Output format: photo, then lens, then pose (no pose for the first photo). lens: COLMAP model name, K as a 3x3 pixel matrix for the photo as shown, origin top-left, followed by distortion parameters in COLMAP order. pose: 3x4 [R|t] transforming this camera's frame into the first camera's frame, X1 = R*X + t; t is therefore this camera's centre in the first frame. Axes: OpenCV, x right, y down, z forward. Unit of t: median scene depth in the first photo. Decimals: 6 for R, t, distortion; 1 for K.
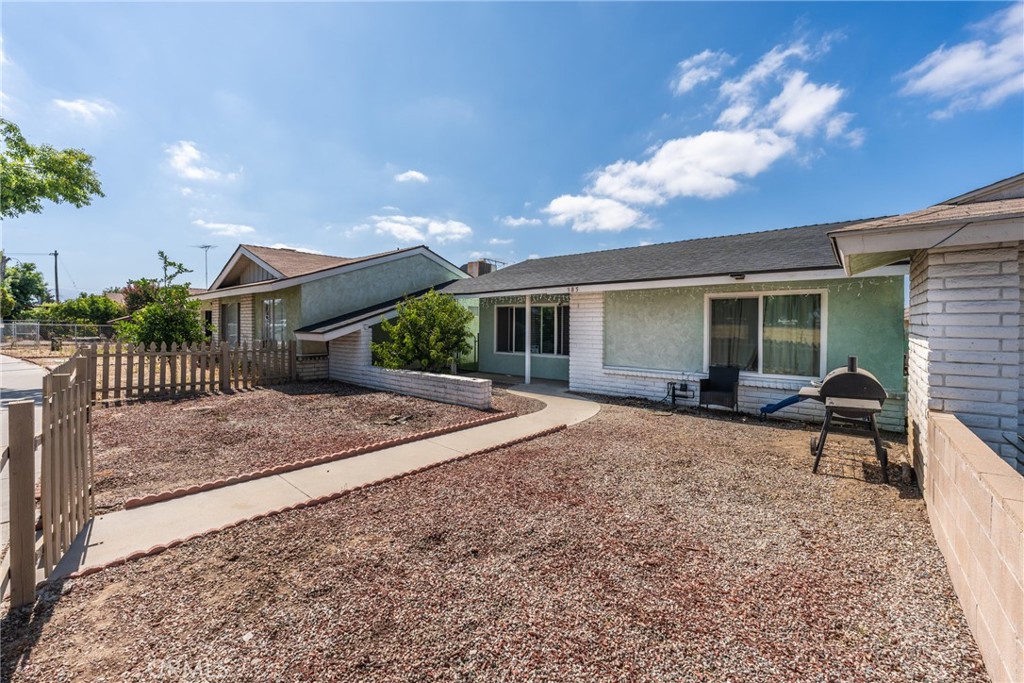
lens RADIAL K [[408.1, 0, 511.9], [0, 408.1, 333.0], [0, 0, 1]] dist [-0.001727, -0.000160]
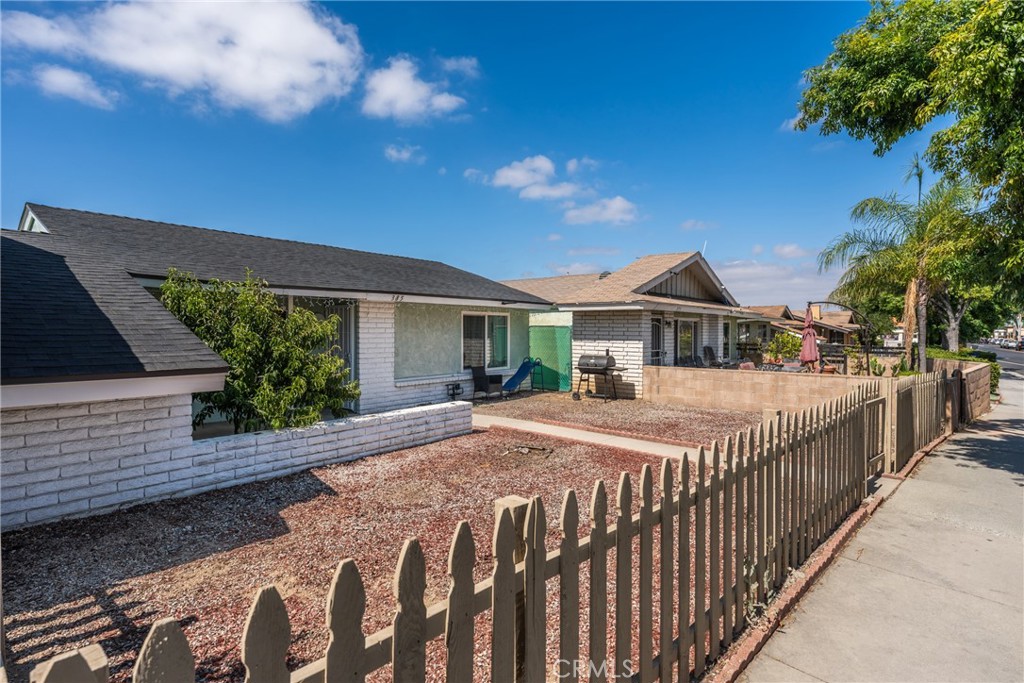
lens RADIAL K [[497.4, 0, 511.7], [0, 497.4, 338.6], [0, 0, 1]] dist [0.005321, 0.000787]
pose [[0.016118, -0.021749, 0.999634, -0.973318], [0.017769, 0.999612, 0.021462, -0.036704], [-0.999712, 0.017416, 0.016498, 0.743318]]
